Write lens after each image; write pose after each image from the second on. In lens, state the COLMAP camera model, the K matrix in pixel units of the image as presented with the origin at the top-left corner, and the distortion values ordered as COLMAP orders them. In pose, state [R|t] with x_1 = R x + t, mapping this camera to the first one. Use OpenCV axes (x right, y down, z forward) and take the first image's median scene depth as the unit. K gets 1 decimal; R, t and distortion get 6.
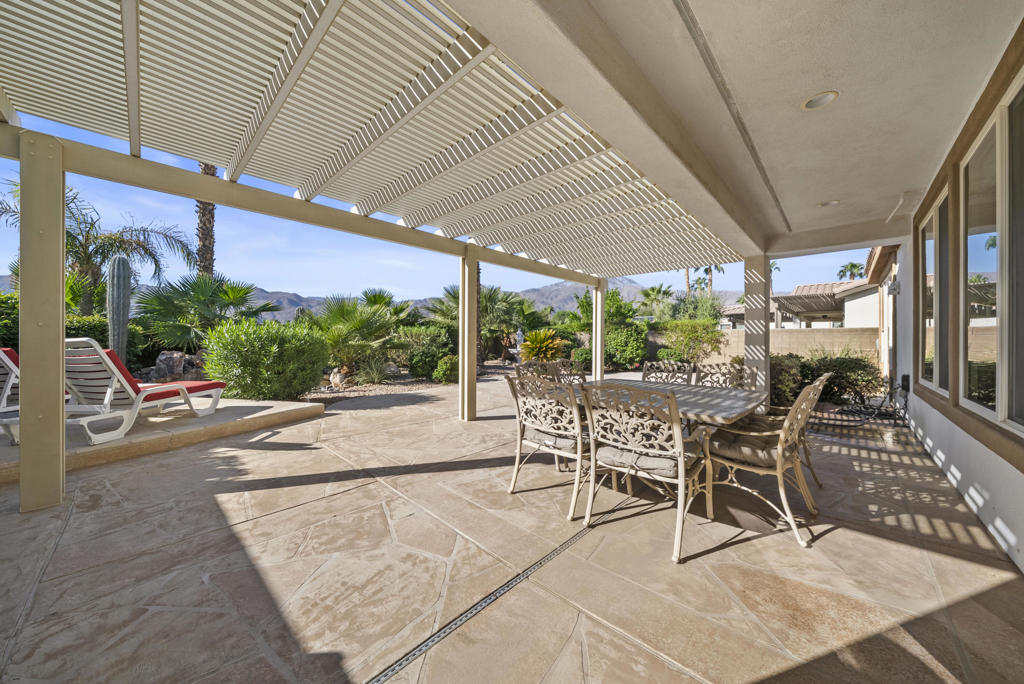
lens RADIAL K [[357.6, 0, 512.0], [0, 357.6, 342.0], [0, 0, 1]] dist [-0.000827, -0.000106]
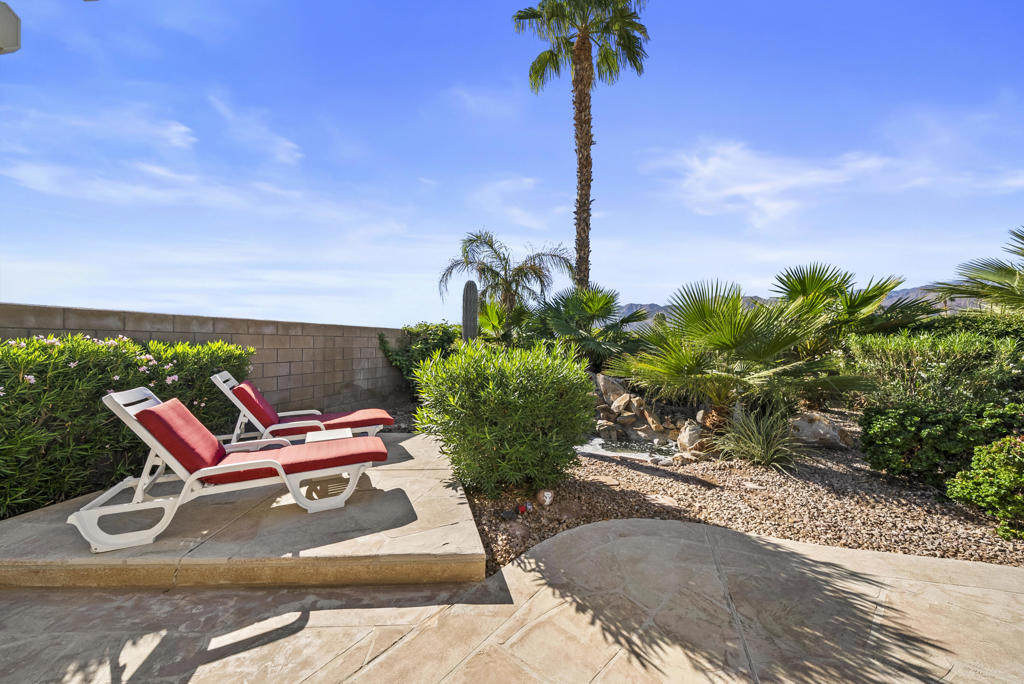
lens RADIAL K [[357.6, 0, 512.0], [0, 357.6, 342.0], [0, 0, 1]] dist [-0.000827, -0.000106]
pose [[0.406024, -0.014767, -0.913743, -0.074976], [-0.000755, 0.999864, -0.016494, -0.029720], [0.913862, 0.007387, 0.405958, 0.449343]]
